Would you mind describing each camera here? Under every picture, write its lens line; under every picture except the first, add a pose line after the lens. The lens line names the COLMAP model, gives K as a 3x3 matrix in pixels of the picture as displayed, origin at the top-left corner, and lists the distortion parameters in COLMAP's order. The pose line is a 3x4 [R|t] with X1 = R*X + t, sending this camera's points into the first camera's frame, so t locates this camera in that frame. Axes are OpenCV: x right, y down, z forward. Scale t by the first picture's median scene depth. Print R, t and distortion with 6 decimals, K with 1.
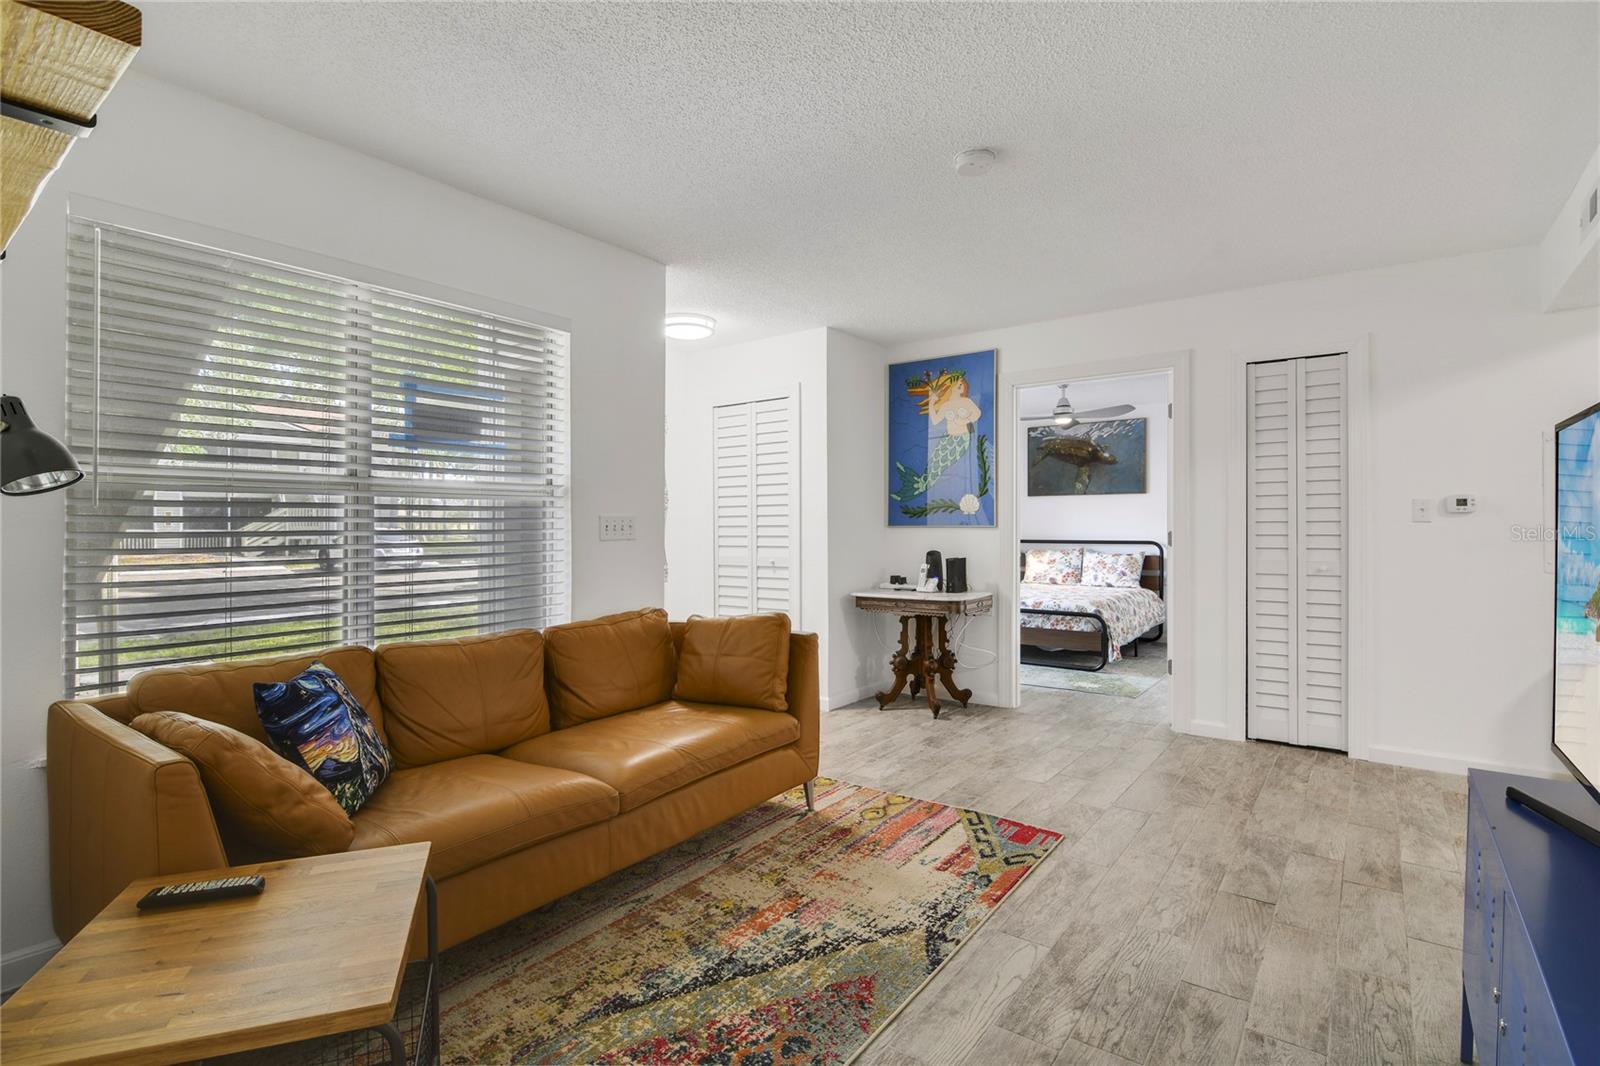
lens RADIAL K [[771.0, 0, 786.1], [0, 771.0, 529.9], [0, 0, 1]] dist [0.001913, -0.010322]
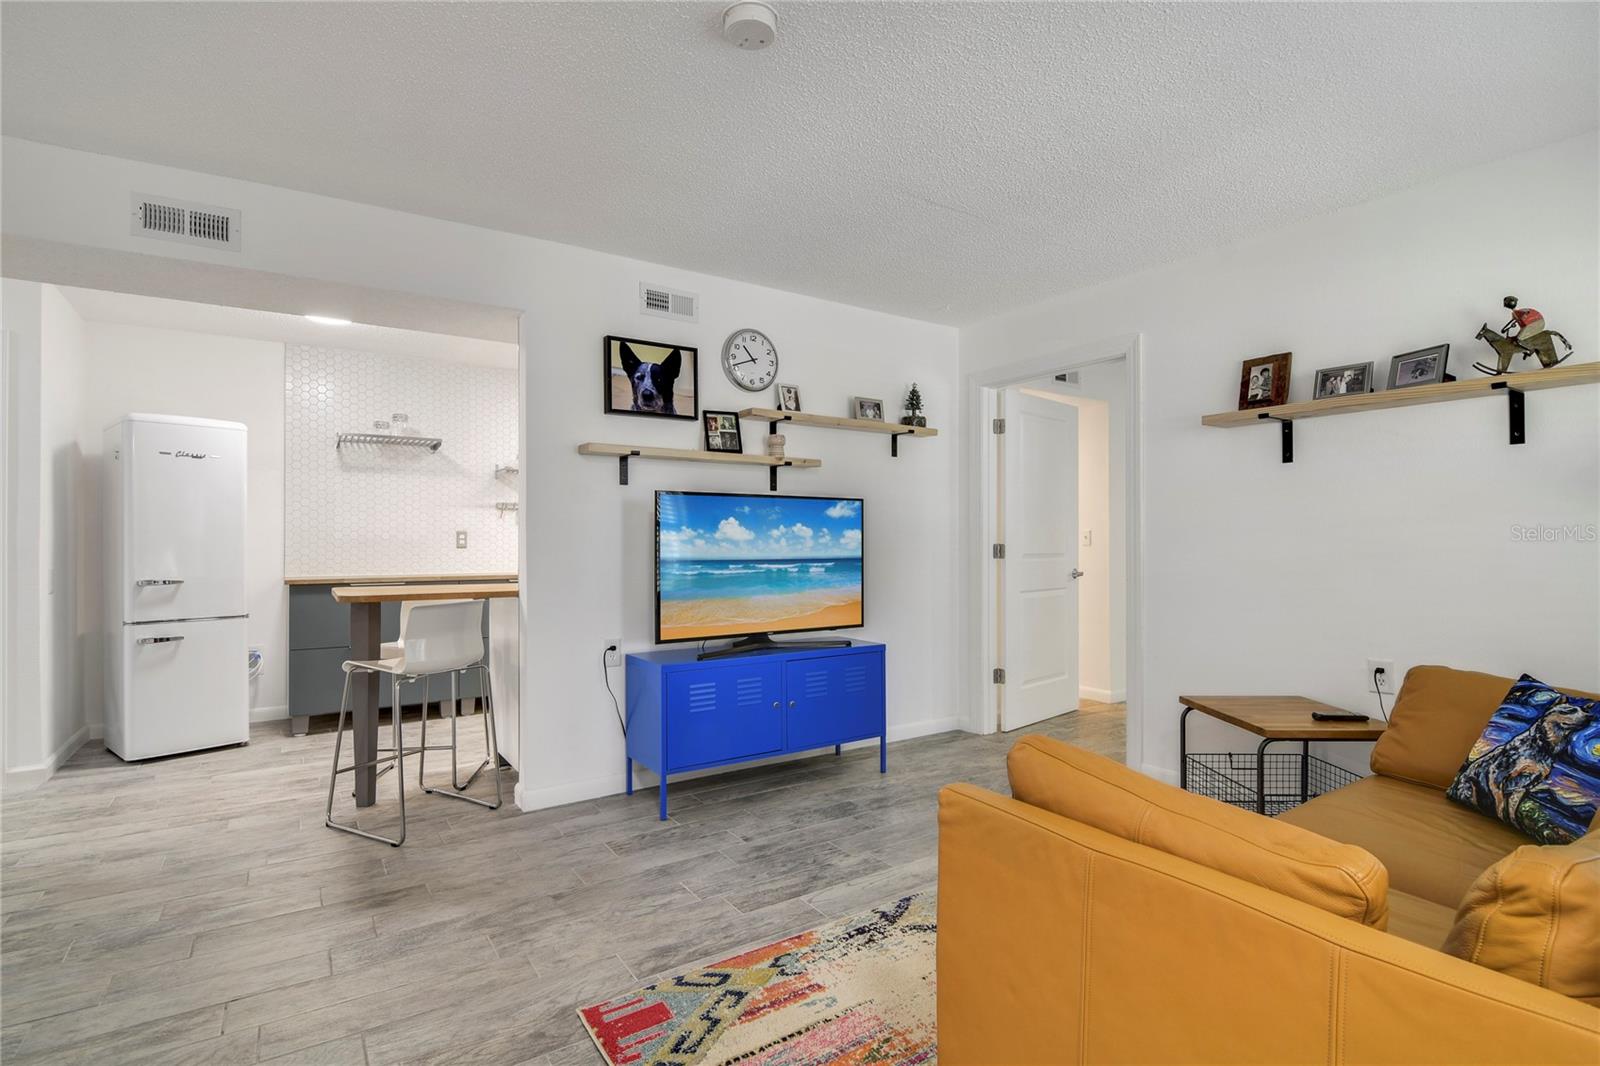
lens RADIAL K [[768.3, 0, 799.6], [0, 768.3, 541.2], [0, 0, 1]] dist [-0.012726, -0.000181]
pose [[-0.948678, 0.001617, 0.316239, -0.021965], [0.002842, 0.999990, 0.003412, -0.002294], [-0.316230, 0.004135, -0.948674, 1.723184]]
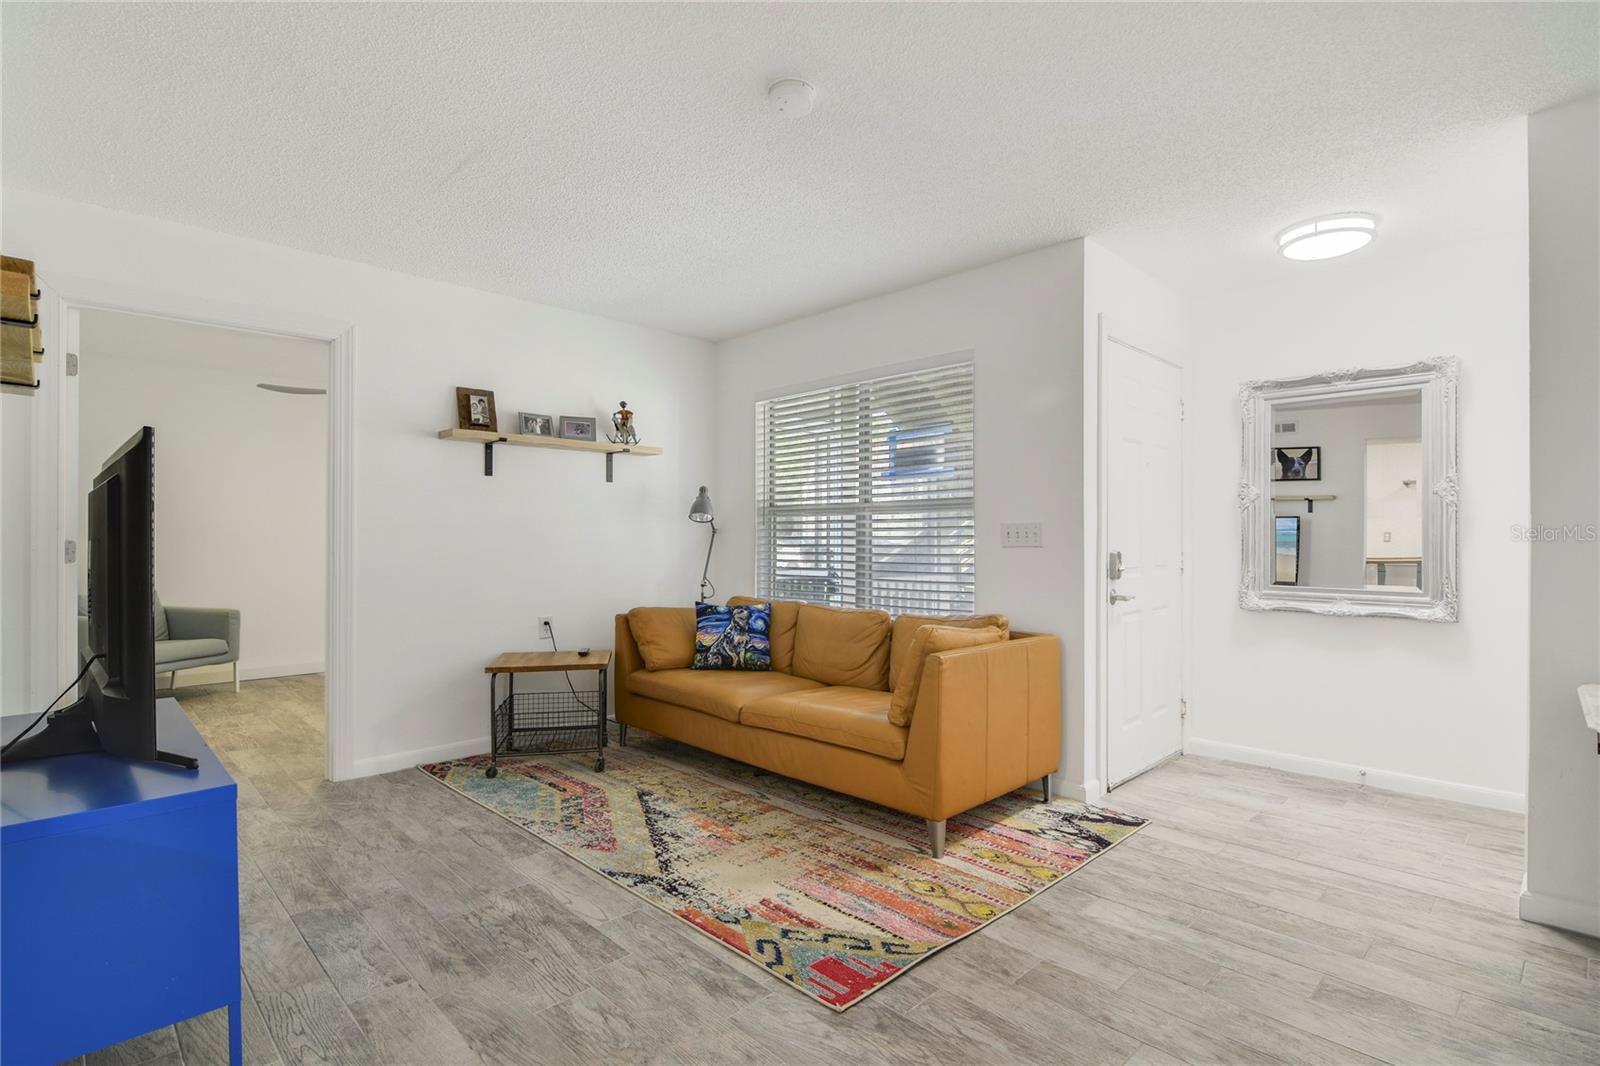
lens RADIAL K [[765.5, 0, 798.8], [0, 765.5, 535.6], [0, 0, 1]] dist [0.012602, -0.017529]
pose [[-0.142199, 0.002786, -0.989834, 1.114914], [-0.005083, 0.999981, 0.003545, -0.006422], [0.989825, 0.005535, -0.142182, 1.173467]]
